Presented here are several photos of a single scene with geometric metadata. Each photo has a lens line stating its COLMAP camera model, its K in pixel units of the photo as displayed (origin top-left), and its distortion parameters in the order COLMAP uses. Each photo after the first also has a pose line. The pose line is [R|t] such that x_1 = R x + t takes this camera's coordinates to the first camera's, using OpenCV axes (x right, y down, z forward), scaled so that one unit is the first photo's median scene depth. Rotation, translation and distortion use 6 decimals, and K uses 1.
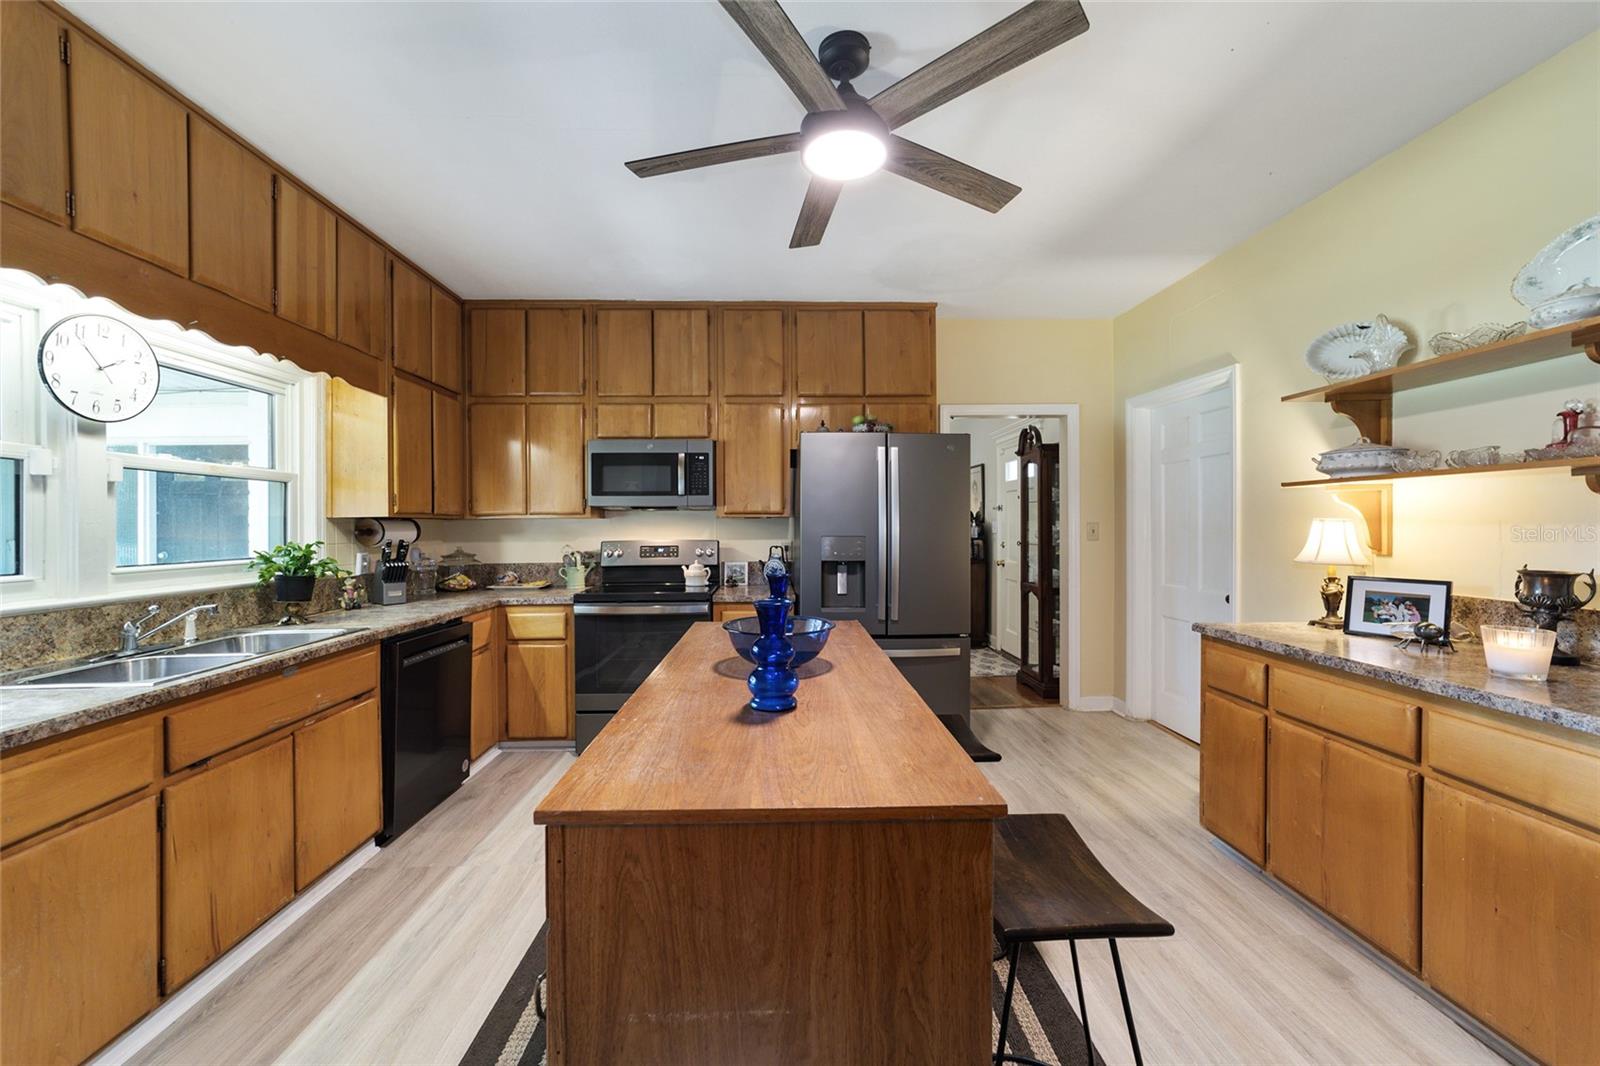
lens RADIAL K [[617.2, 0, 791.0], [0, 617.2, 529.5], [0, 0, 1]] dist [-0.018441, 0.008694]
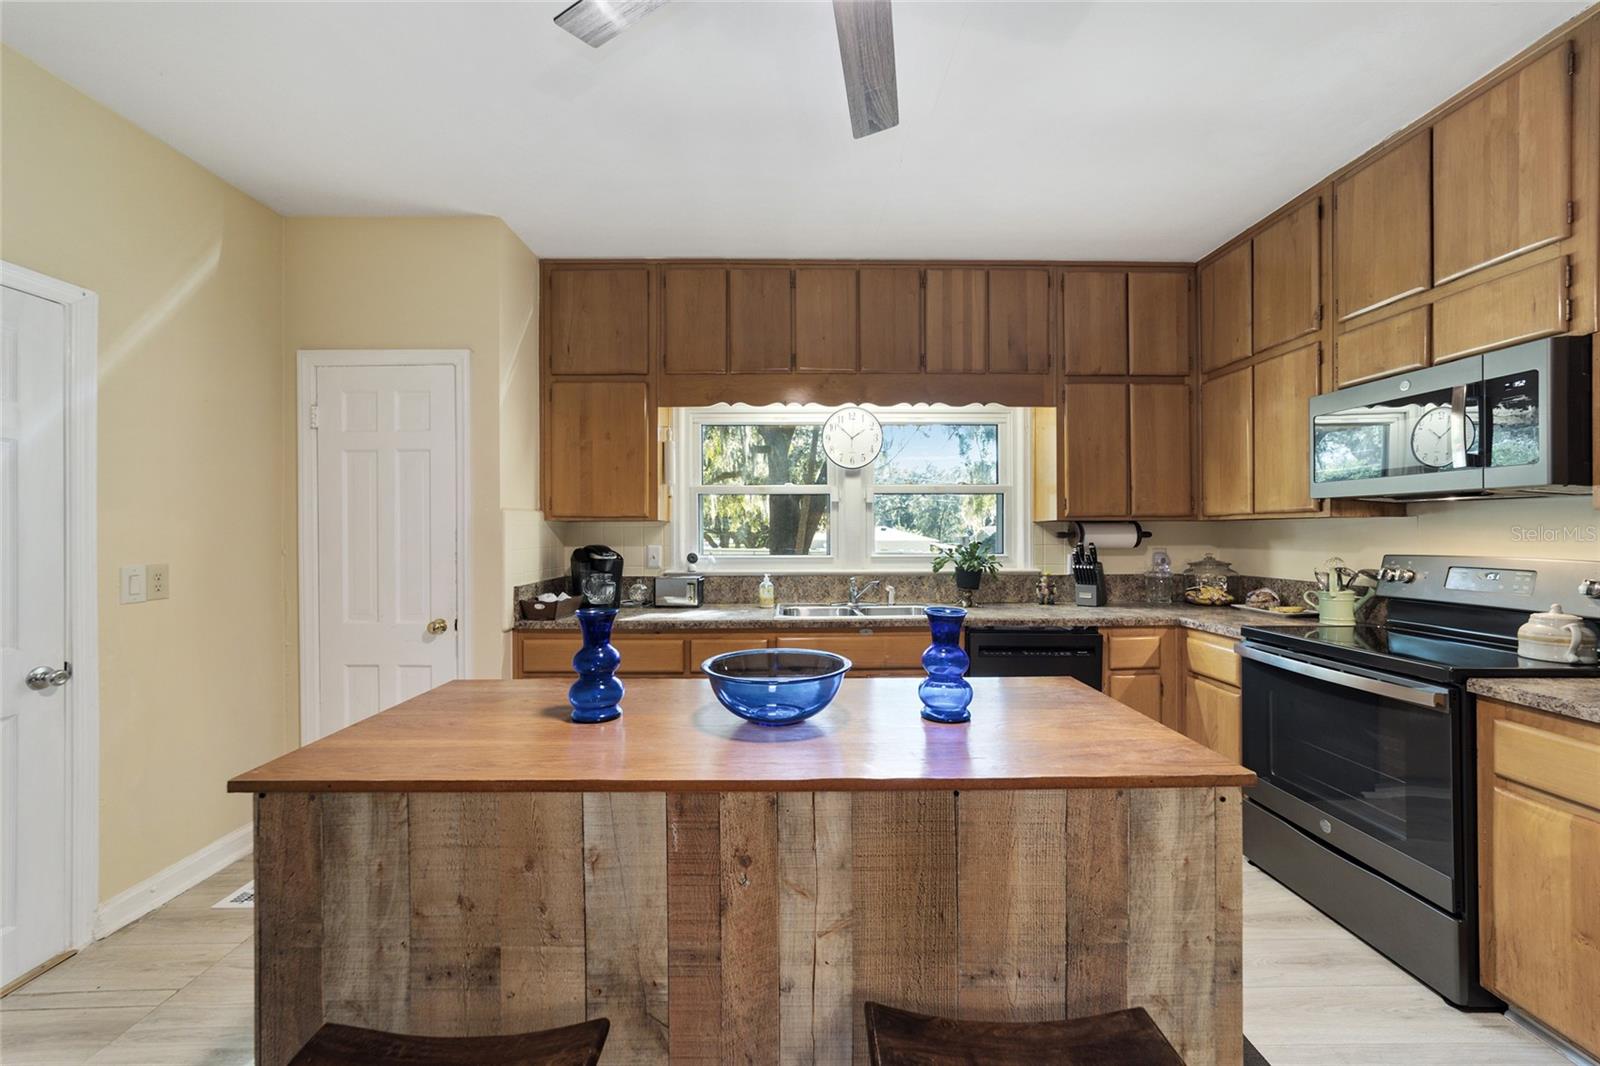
lens RADIAL K [[617.2, 0, 791.0], [0, 617.2, 529.5], [0, 0, 1]] dist [-0.018441, 0.008694]
pose [[-0.016129, 0.003657, -0.999863, 0.353267], [-0.003626, 0.999987, 0.003716, -0.006414], [0.999863, 0.003686, -0.016115, 0.491410]]
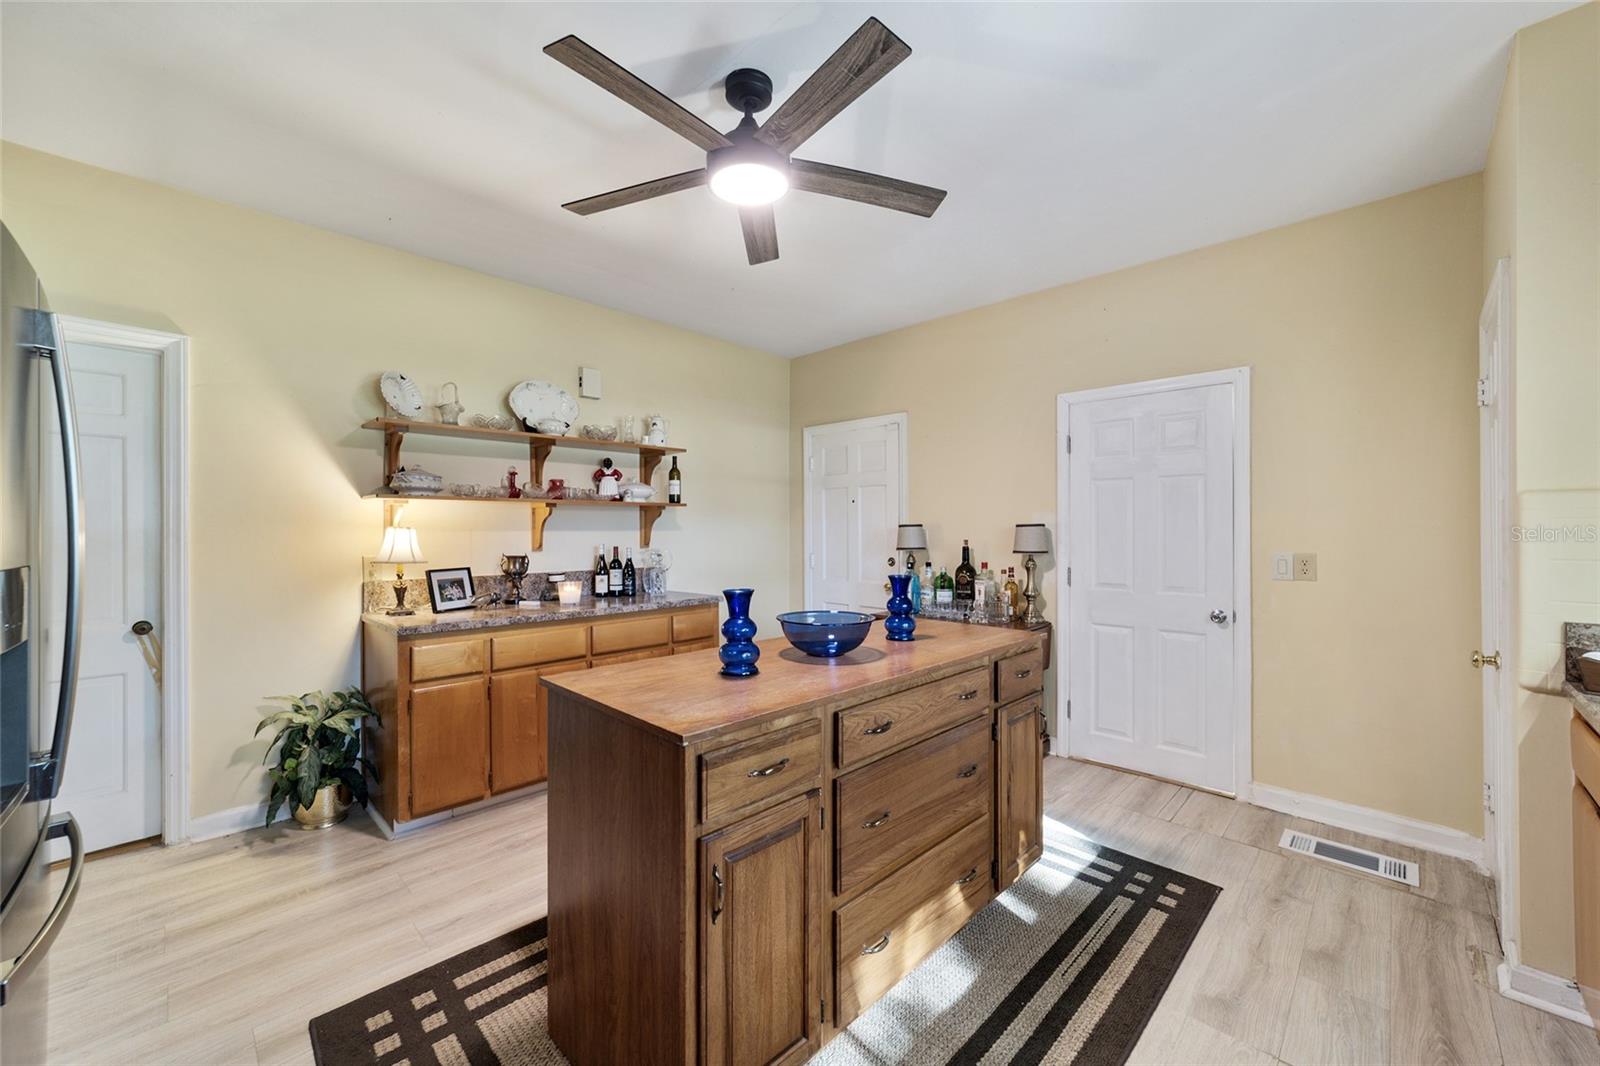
lens RADIAL K [[617.2, 0, 791.0], [0, 617.2, 529.5], [0, 0, 1]] dist [-0.018441, 0.008694]
pose [[-0.690109, 0.005812, 0.723682, -0.375708], [0.009334, 0.999956, 0.000870, -0.003649], [-0.723645, 0.007356, -0.690133, 0.872422]]
